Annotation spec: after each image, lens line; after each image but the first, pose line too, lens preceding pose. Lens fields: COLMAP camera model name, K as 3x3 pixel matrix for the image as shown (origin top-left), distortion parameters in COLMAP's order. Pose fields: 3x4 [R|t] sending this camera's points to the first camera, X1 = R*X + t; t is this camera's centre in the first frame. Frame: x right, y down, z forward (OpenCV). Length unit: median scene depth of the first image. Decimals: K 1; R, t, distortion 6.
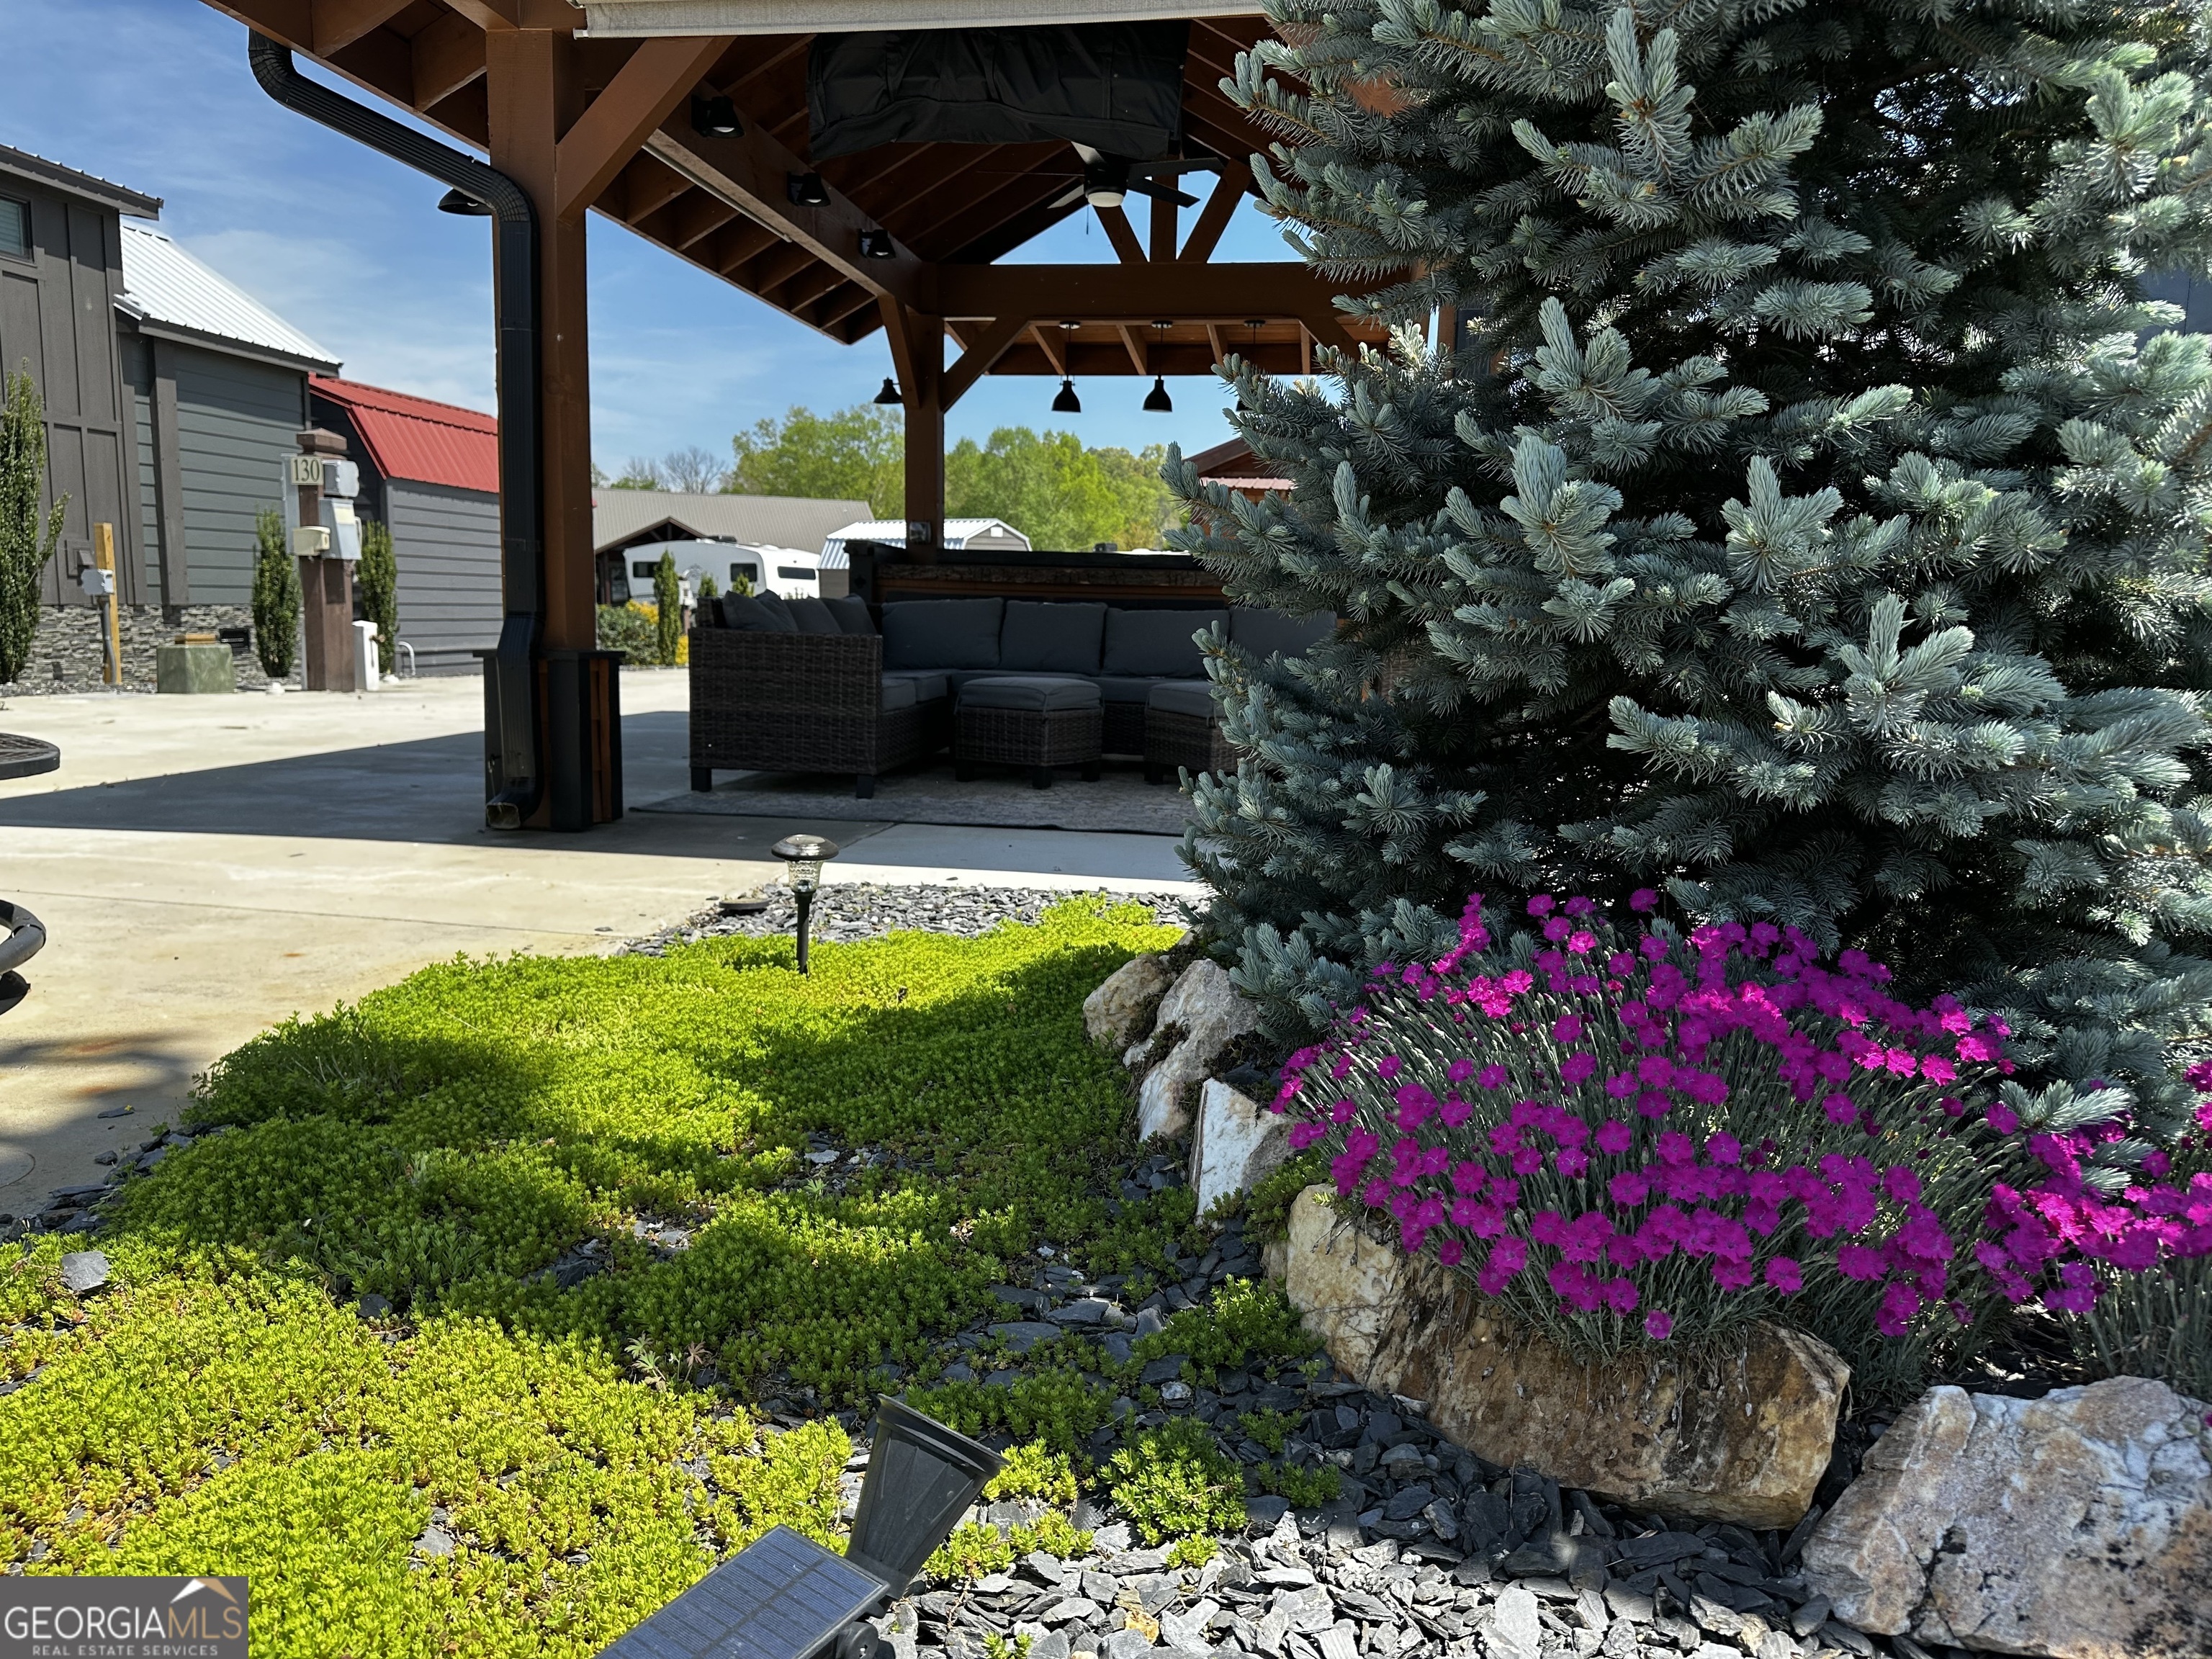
lens RADIAL K [[1573.2, 0, 1105.6], [0, 1573.2, 839.6], [0, 0, 1]] dist [0.002501, -0.004202]
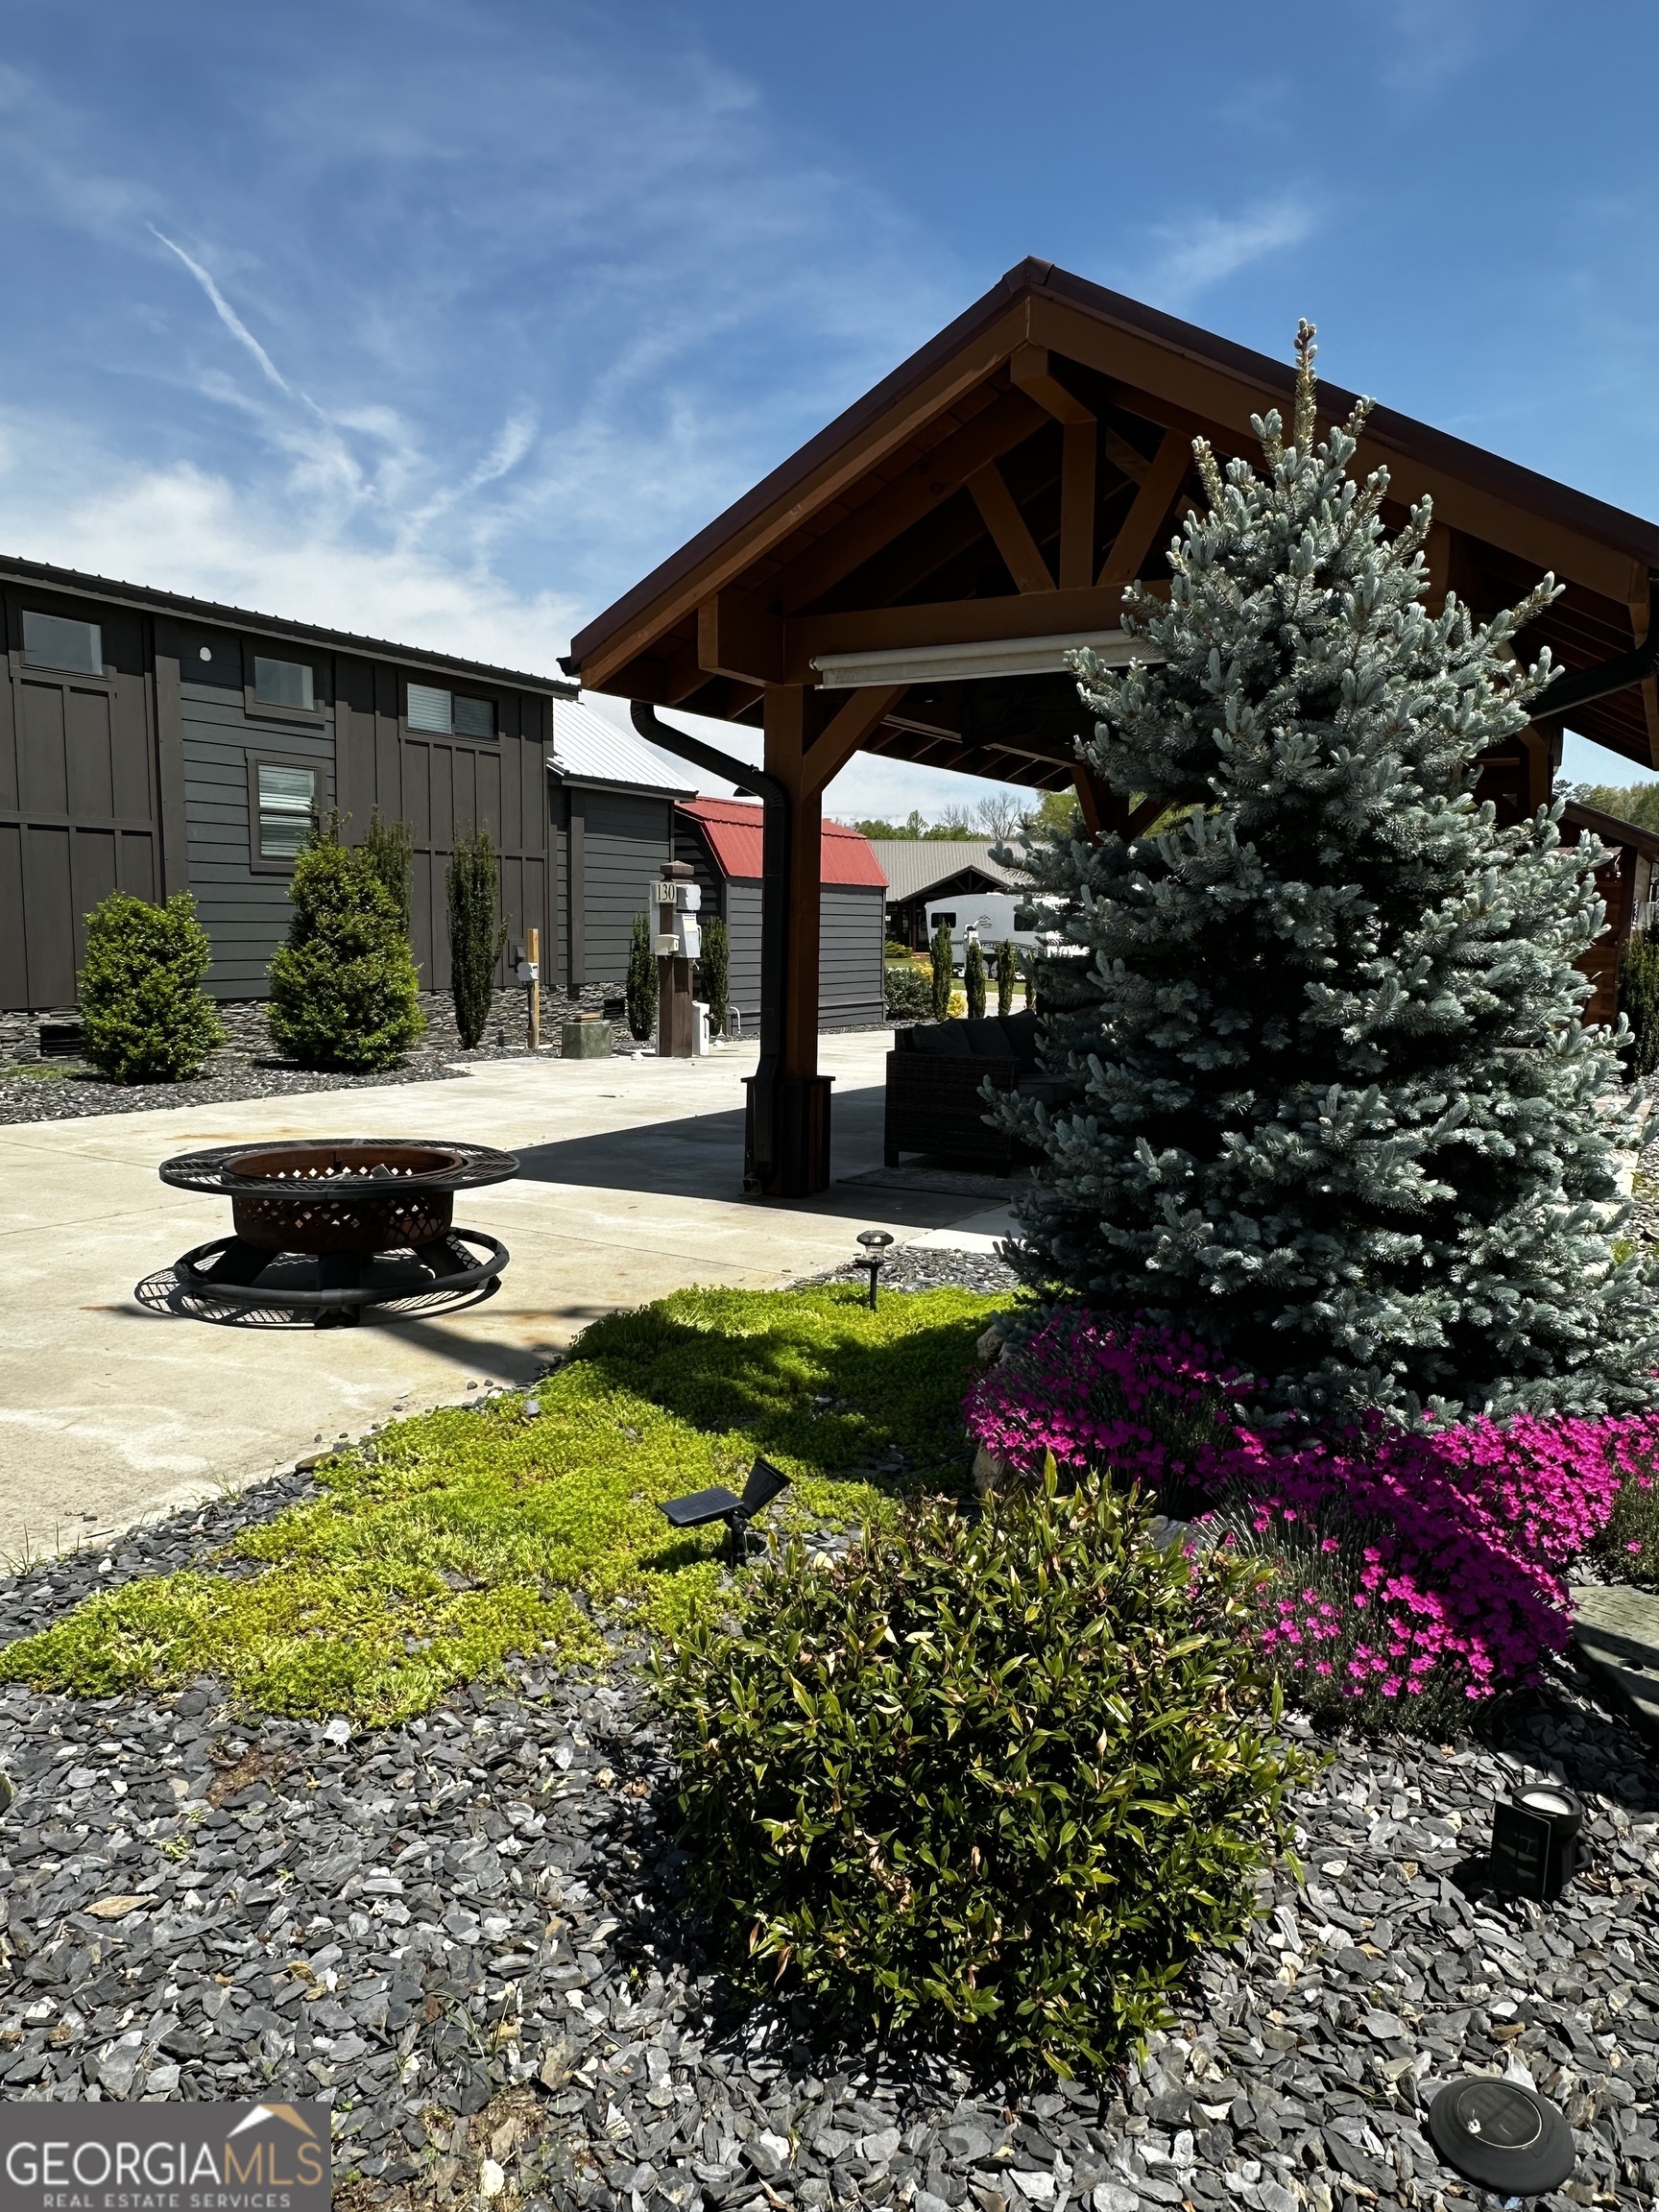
lens RADIAL K [[1573.2, 0, 832.8], [0, 1573.2, 1102.9], [0, 0, 1]] dist [0.002501, -0.004202]
pose [[0.932957, 0.030927, -0.358657, 0.110271], [-0.042331, 0.998816, -0.023986, -0.027685], [0.357490, 0.037560, 0.933161, -0.191858]]
